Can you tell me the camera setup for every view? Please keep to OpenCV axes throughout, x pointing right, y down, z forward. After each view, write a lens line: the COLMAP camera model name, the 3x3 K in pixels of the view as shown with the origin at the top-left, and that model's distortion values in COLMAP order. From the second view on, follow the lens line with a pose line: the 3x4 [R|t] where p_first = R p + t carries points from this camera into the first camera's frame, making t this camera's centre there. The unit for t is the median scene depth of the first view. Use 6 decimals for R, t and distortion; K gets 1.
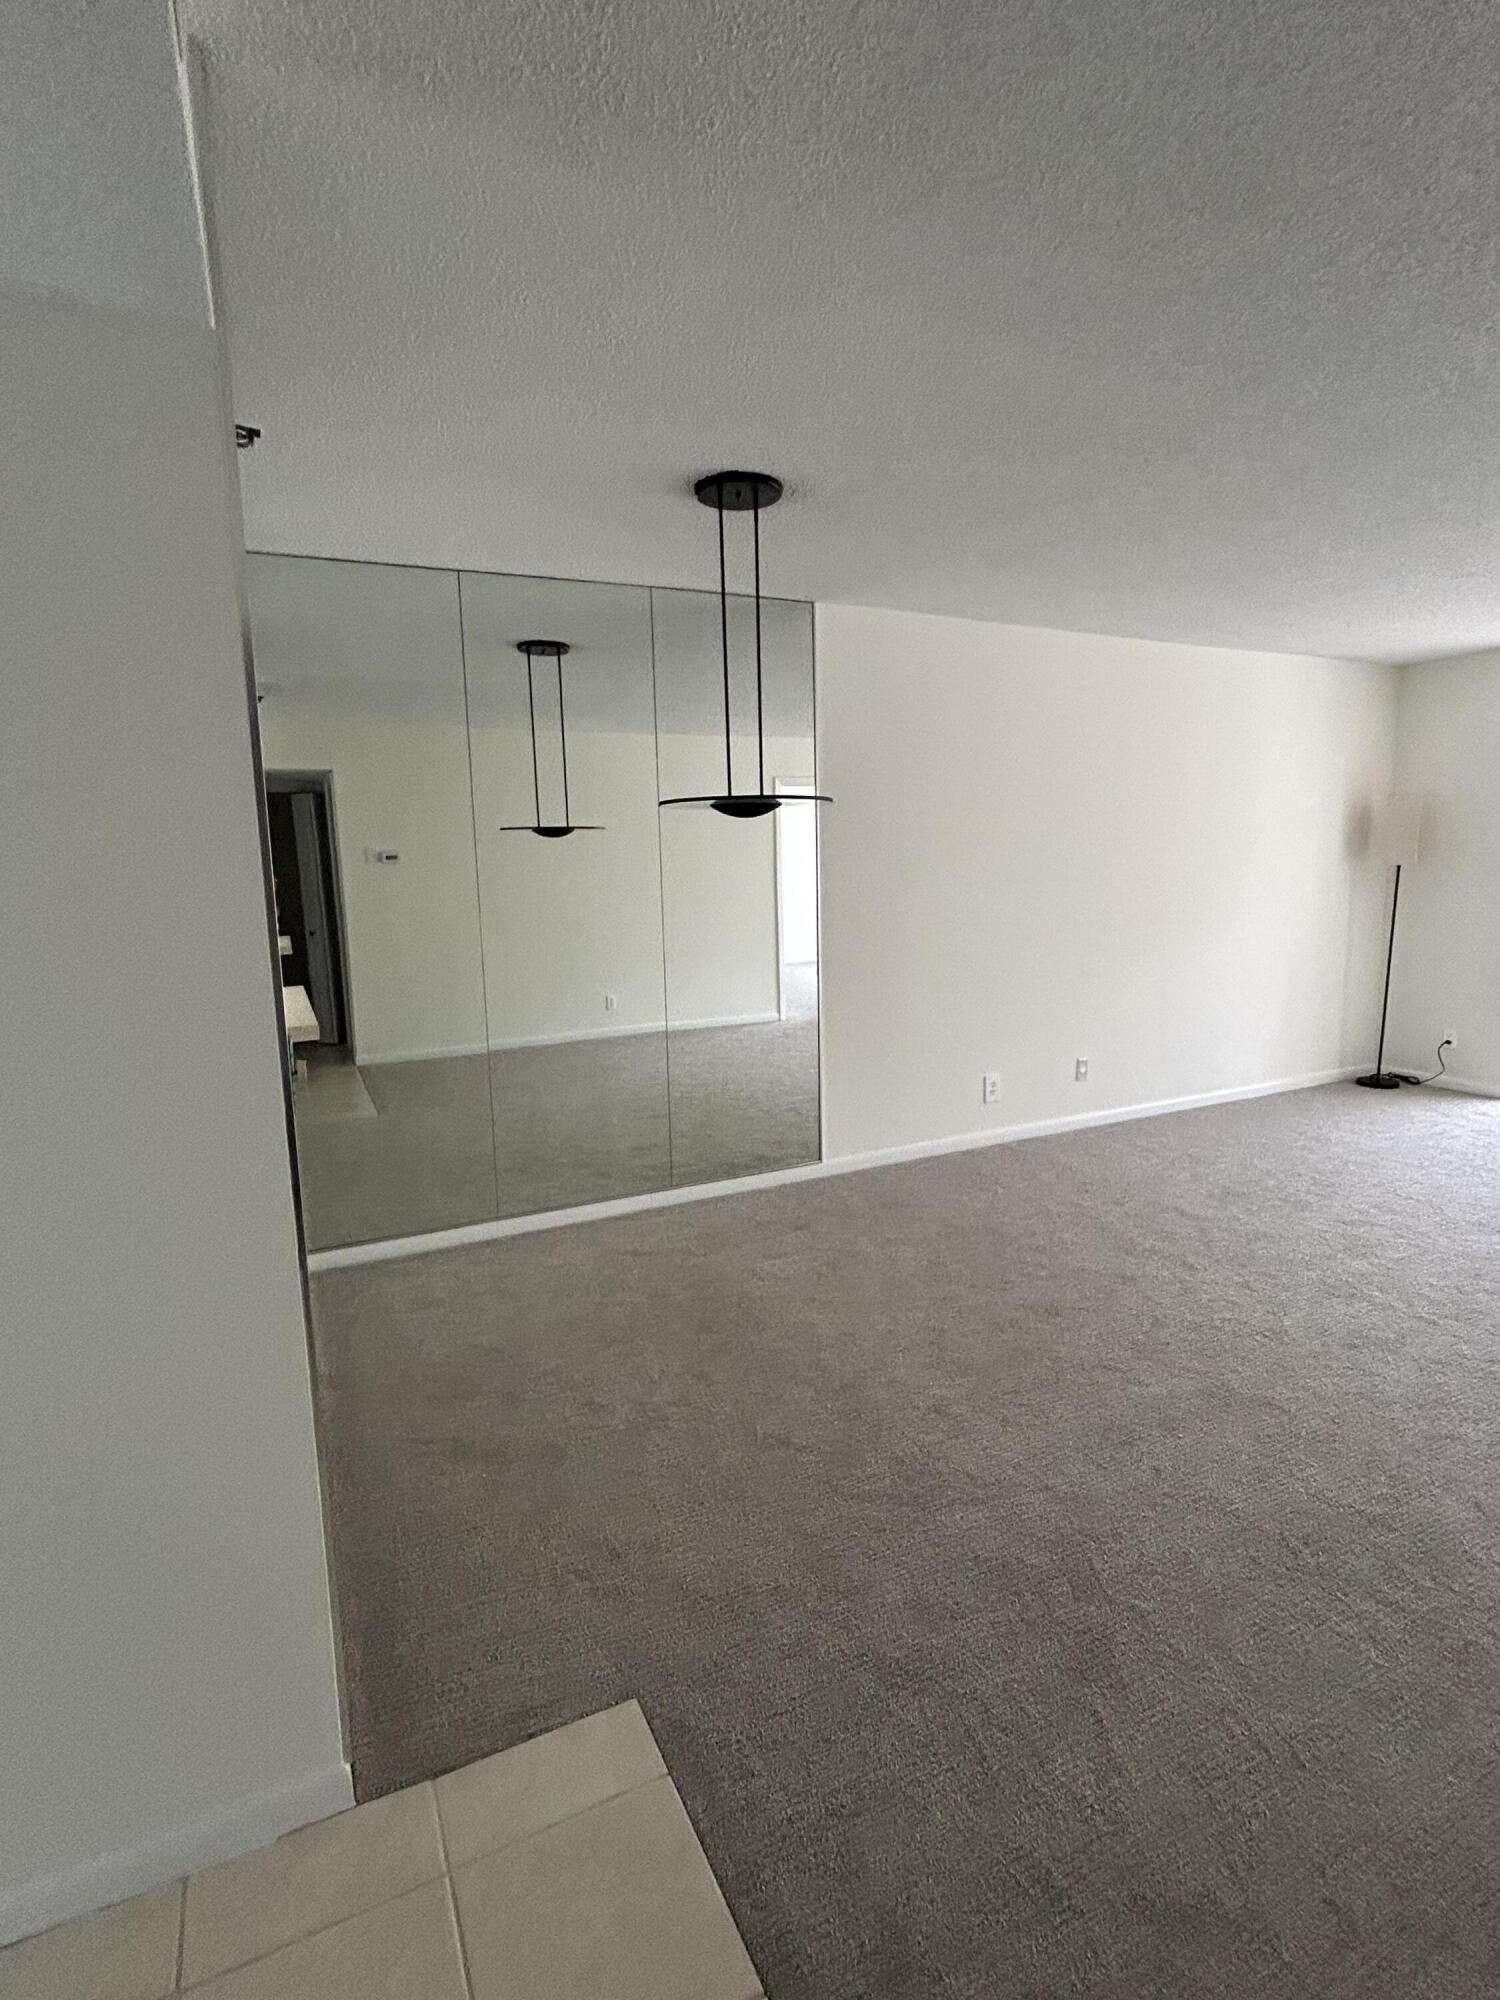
lens RADIAL K [[991.8, 0, 744.3], [0, 991.8, 995.3], [0, 0, 1]] dist [-0.004836, 0.009801]
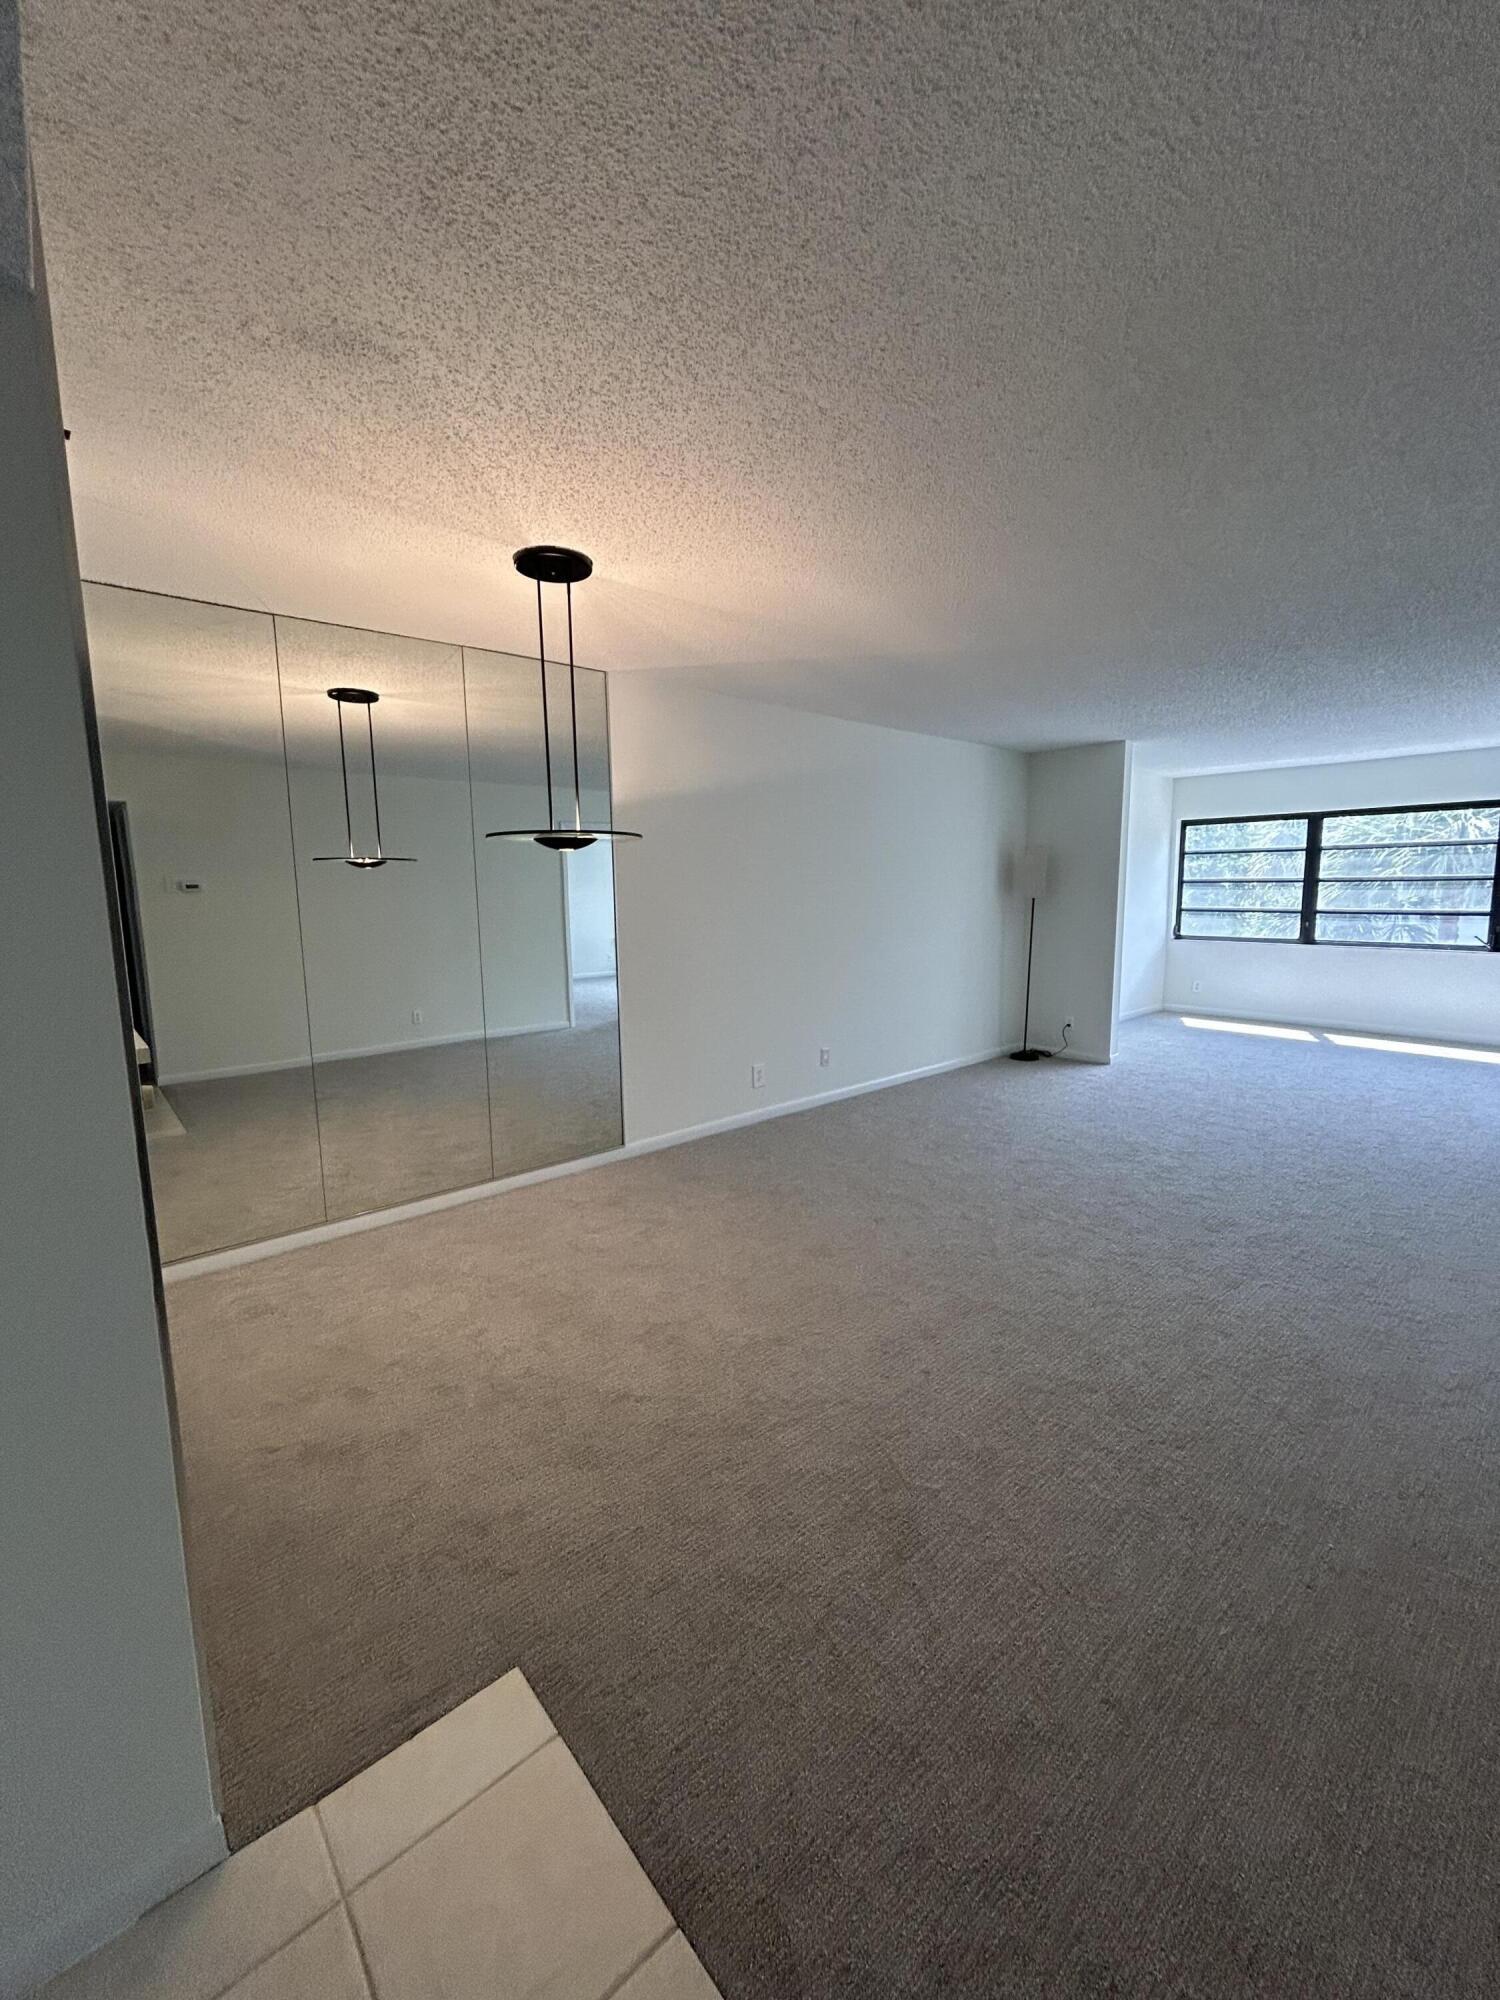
lens RADIAL K [[807.0, 0, 743.2], [0, 807.0, 989.5], [0, 0, 1]] dist [0.000060, 0.000170]
pose [[0.964454, -0.023759, 0.263181, -0.037300], [0.029036, 0.999447, -0.016179, 0.003016], [-0.262651, 0.023246, 0.964611, 0.038178]]
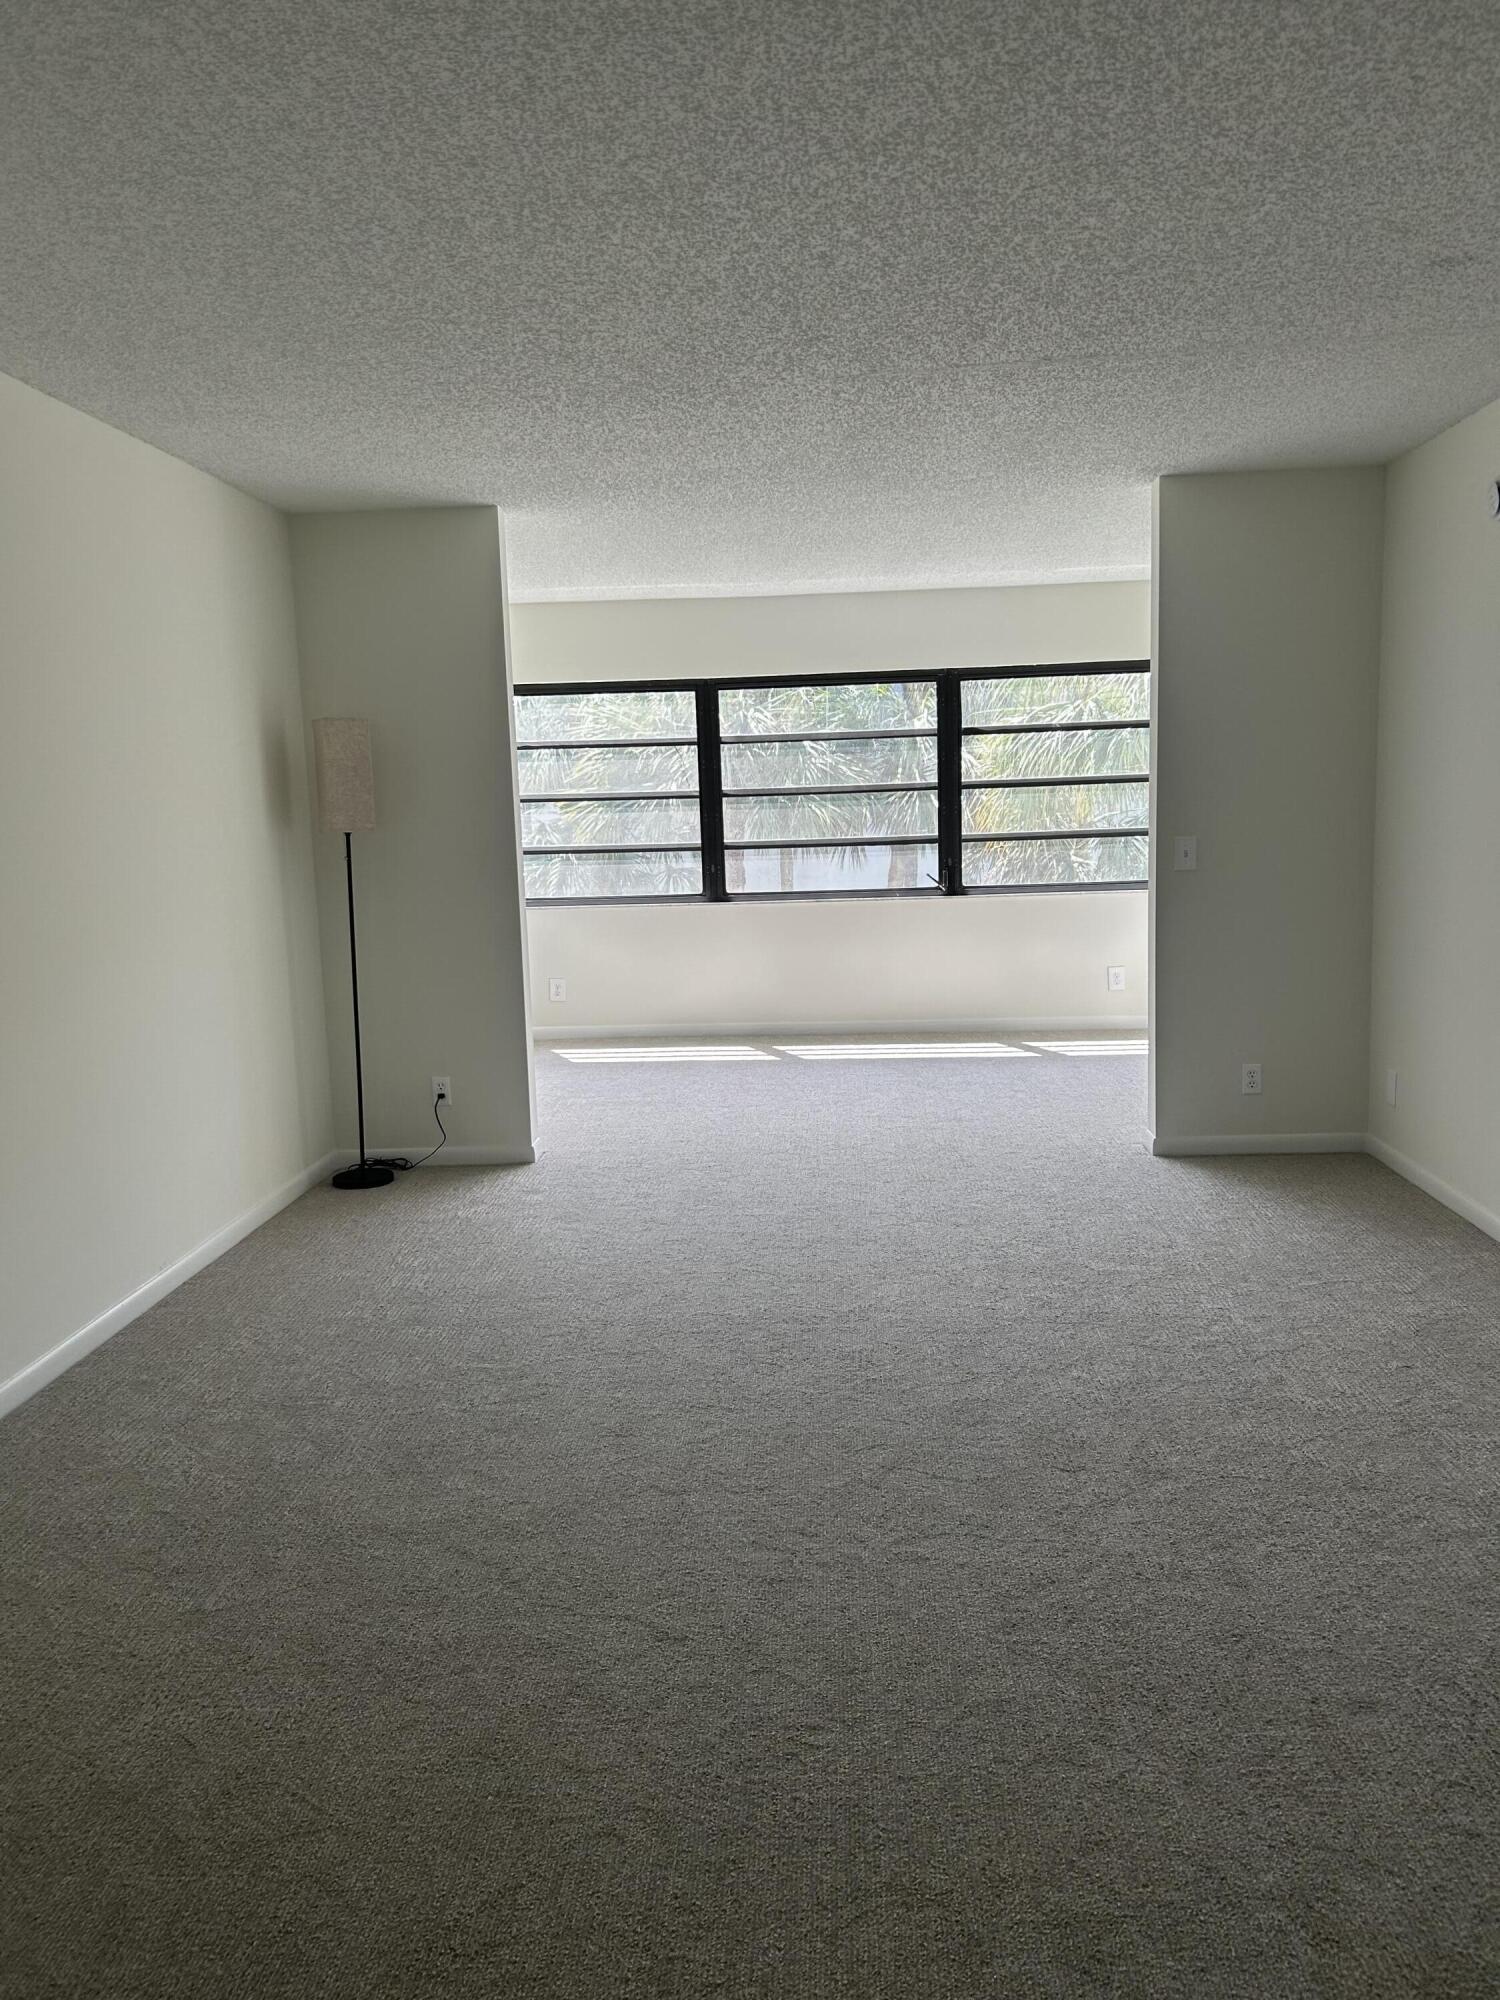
lens RADIAL K [[1497.0, 0, 749.2], [0, 1497.0, 1008.2], [0, 0, 1]] dist [0.031924, -0.006052]
pose [[0.474047, -0.113310, 0.873178, -0.087489], [0.141415, 0.988609, 0.051516, -0.046575], [-0.869069, 0.099059, 0.484670, 0.456430]]
